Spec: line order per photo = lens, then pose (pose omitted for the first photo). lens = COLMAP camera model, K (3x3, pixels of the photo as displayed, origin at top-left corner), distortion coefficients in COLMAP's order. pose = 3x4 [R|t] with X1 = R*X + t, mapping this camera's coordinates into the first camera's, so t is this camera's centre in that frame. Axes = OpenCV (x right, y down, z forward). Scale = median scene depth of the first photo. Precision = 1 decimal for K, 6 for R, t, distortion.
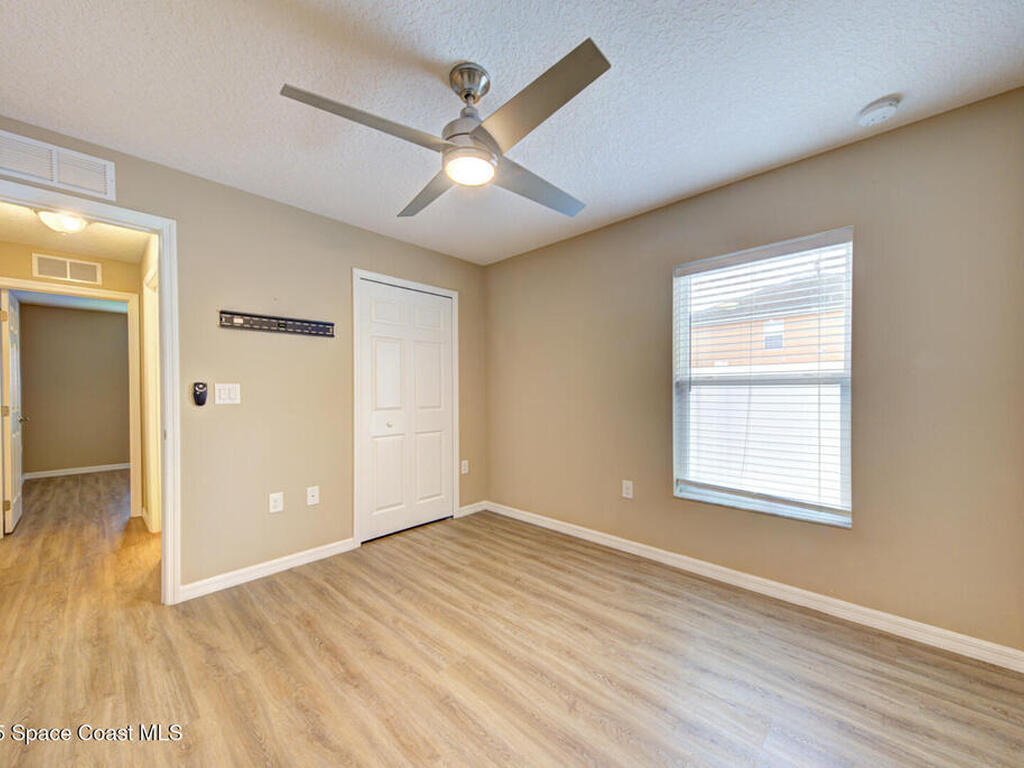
lens RADIAL K [[392.3, 0, 510.6], [0, 392.3, 395.2], [0, 0, 1]] dist [0.029497, -0.008009]
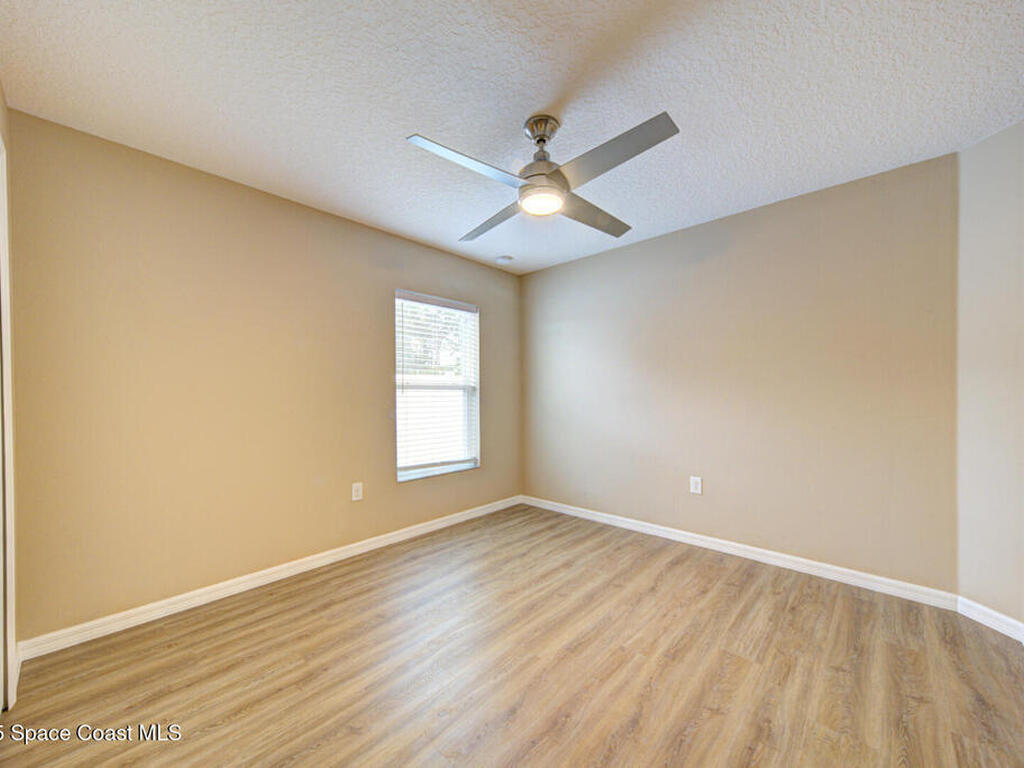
lens RADIAL K [[392.3, 0, 510.6], [0, 392.3, 395.2], [0, 0, 1]] dist [0.029497, -0.008009]
pose [[-0.011712, 0.001653, 0.999930, -0.774328], [0.013365, 0.999910, -0.001496, 0.002286], [-0.999842, 0.013346, -0.011733, 0.679158]]
